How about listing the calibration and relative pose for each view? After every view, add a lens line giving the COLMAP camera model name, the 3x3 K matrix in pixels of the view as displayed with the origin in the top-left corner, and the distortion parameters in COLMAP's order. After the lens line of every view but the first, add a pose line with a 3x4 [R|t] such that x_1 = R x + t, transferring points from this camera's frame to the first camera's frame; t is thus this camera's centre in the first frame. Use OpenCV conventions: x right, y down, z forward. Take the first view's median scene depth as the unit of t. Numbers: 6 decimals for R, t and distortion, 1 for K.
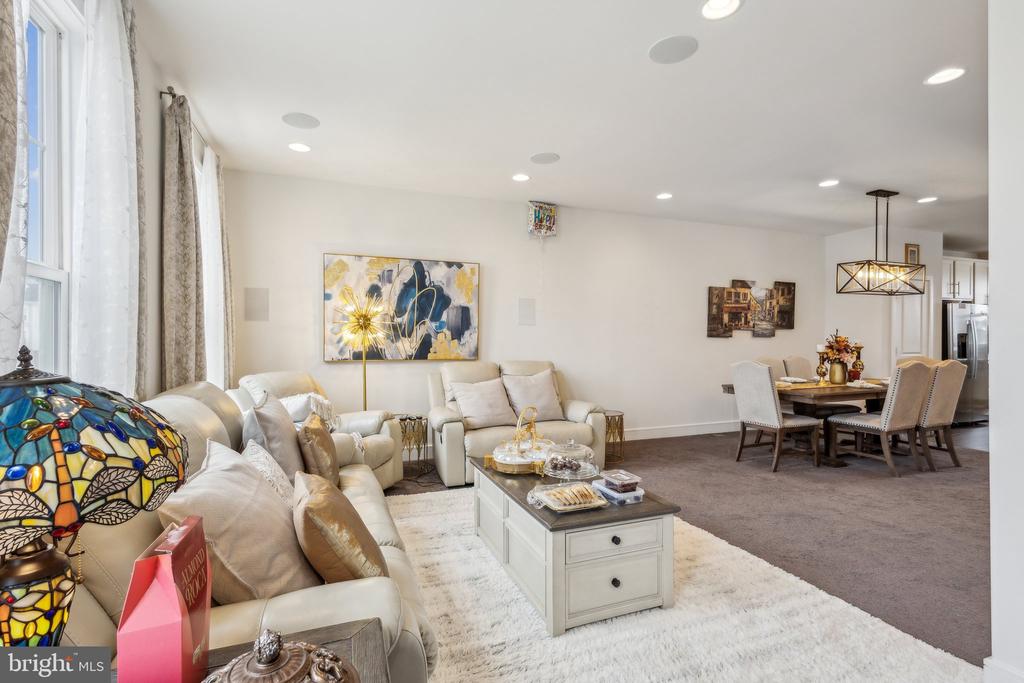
lens RADIAL K [[473.7, 0, 512.0], [0, 473.7, 341.5], [0, 0, 1]] dist [0.007841, -0.000520]
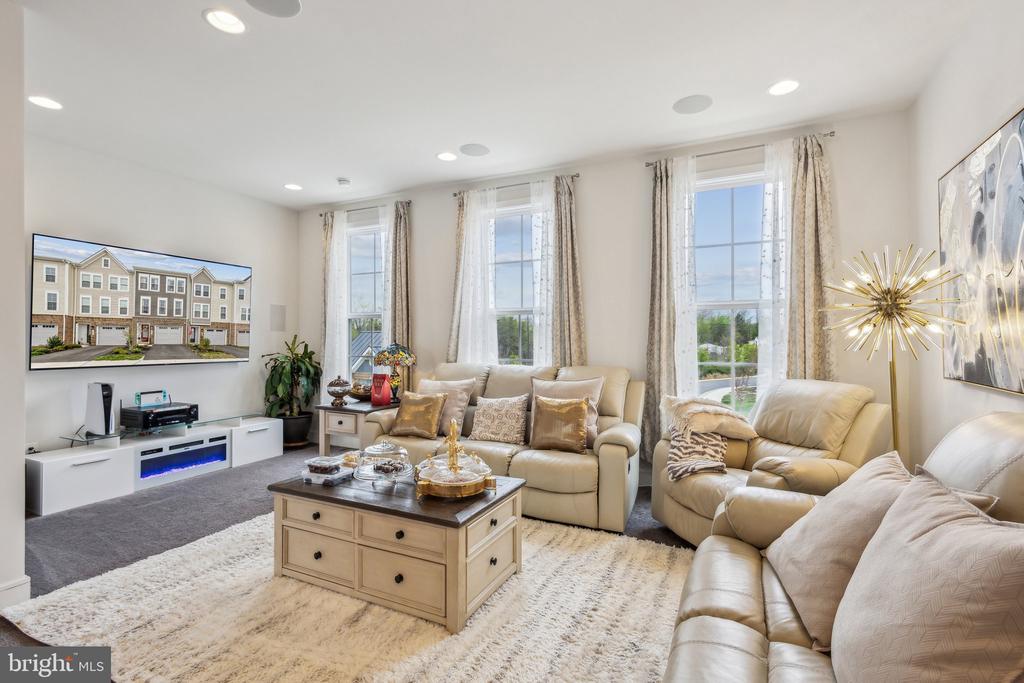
lens RADIAL K [[471.1, 0, 519.7], [0, 471.1, 336.4], [0, 0, 1]] dist [0.003119, 0.000034]
pose [[-0.728229, -0.003321, -0.685326, 0.288029], [-0.003063, 0.999994, -0.001592, -0.003747], [0.685327, 0.000940, -0.728235, 0.948257]]
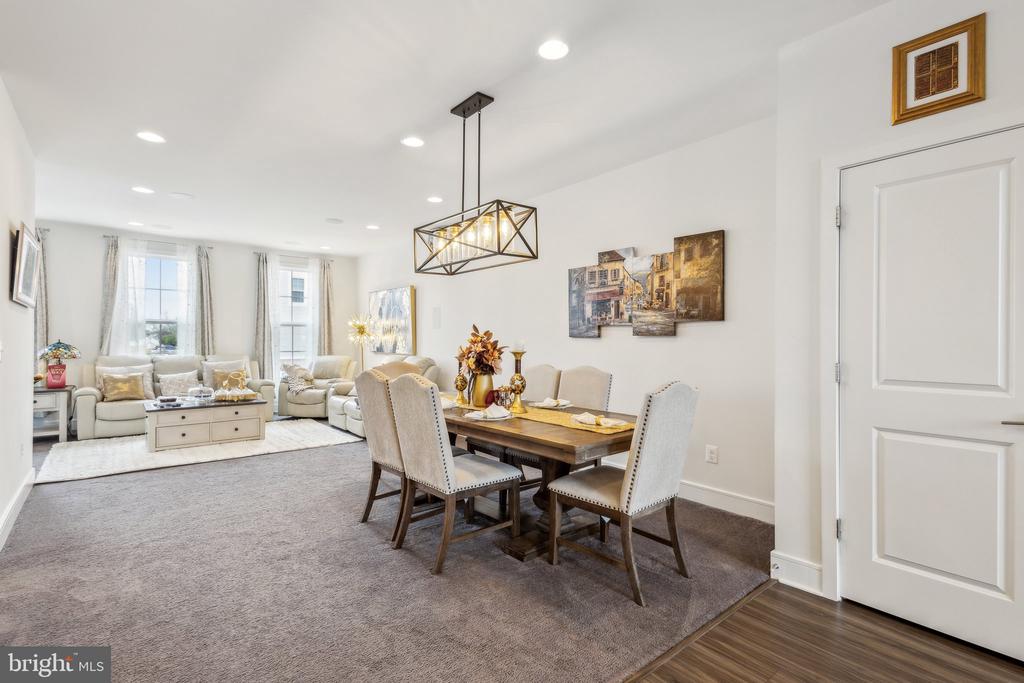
lens RADIAL K [[479.6, 0, 511.5], [0, 479.6, 342.4], [0, 0, 1]] dist [0.013850, -0.005917]
pose [[0.319076, 0.003860, -0.947721, 1.356898], [-0.008289, 0.999965, 0.001282, -0.001725], [0.947693, 0.007446, 0.319097, 0.828526]]
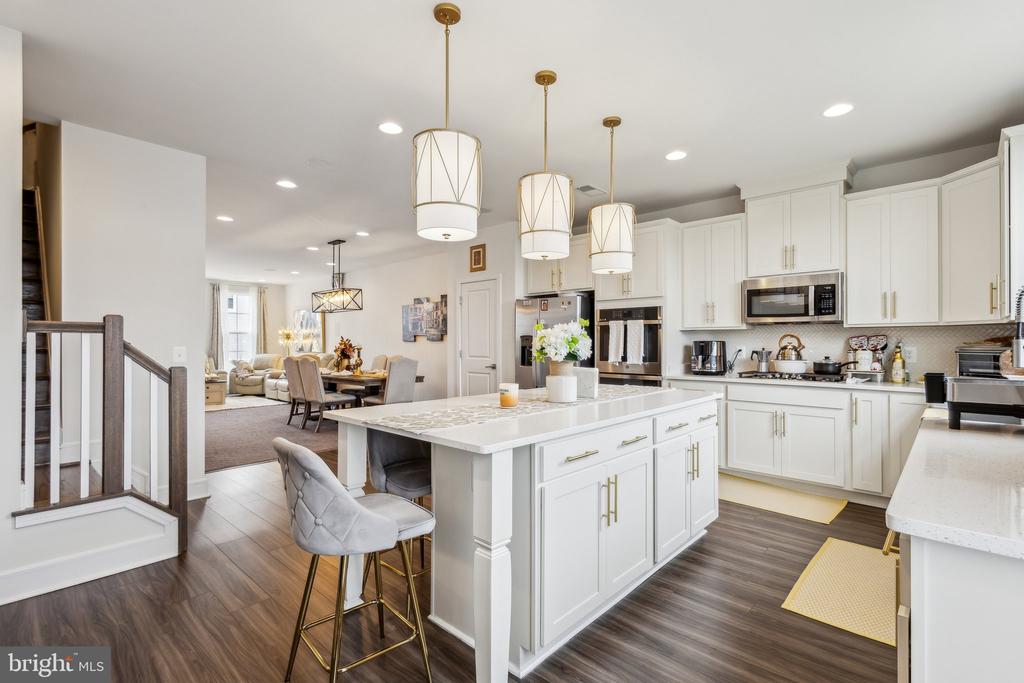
lens RADIAL K [[473.7, 0, 512.0], [0, 473.7, 341.5], [0, 0, 1]] dist [0.007841, -0.000520]
pose [[0.442719, -0.003331, -0.896654, 2.255004], [-0.003814, 0.999977, -0.005599, -0.002576], [0.896652, 0.005899, 0.442696, 0.819345]]
